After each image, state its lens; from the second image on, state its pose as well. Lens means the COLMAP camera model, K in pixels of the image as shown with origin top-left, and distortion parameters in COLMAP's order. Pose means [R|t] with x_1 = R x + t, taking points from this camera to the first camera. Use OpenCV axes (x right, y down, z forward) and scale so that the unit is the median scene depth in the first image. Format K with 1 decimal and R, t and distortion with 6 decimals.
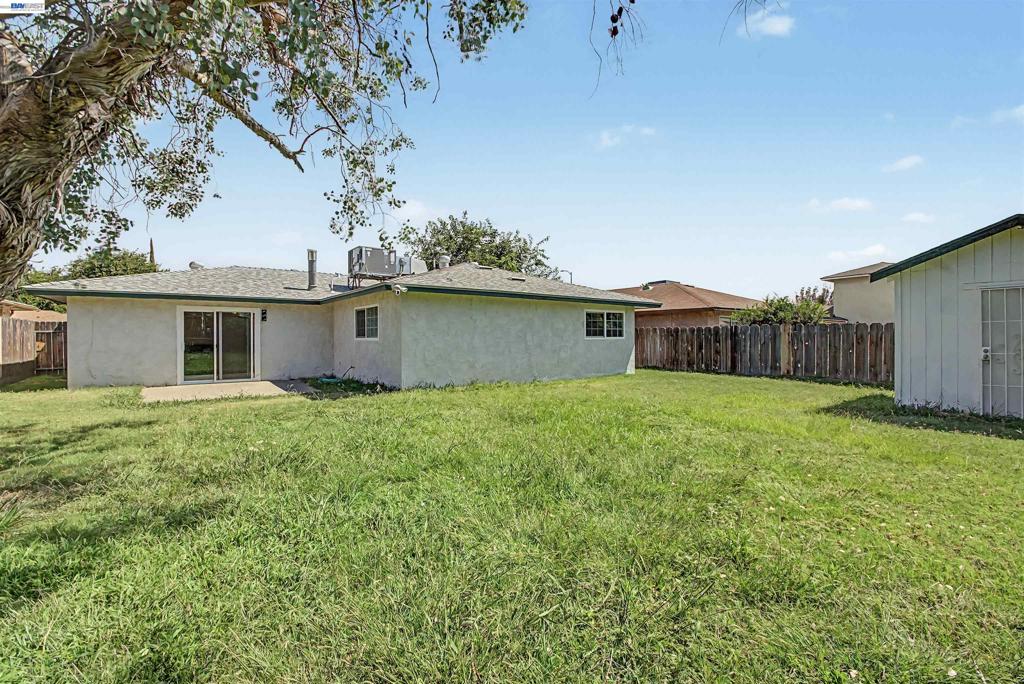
lens RADIAL K [[455.2, 0, 509.4], [0, 455.2, 338.7], [0, 0, 1]] dist [0.009593, -0.015231]
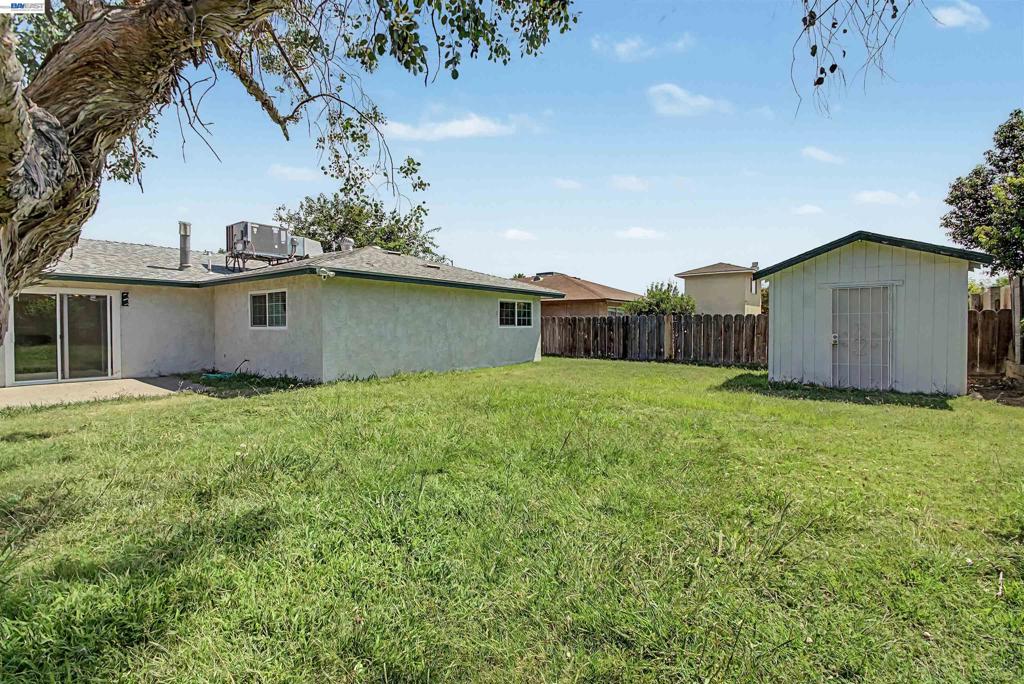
lens RADIAL K [[461.9, 0, 509.2], [0, 461.9, 336.1], [0, 0, 1]] dist [0.012141, -0.016496]
pose [[0.959912, -0.005197, 0.280254, -0.107630], [-0.000073, 0.999823, 0.018792, -0.000208], [-0.280302, -0.018059, 0.959742, 0.002130]]
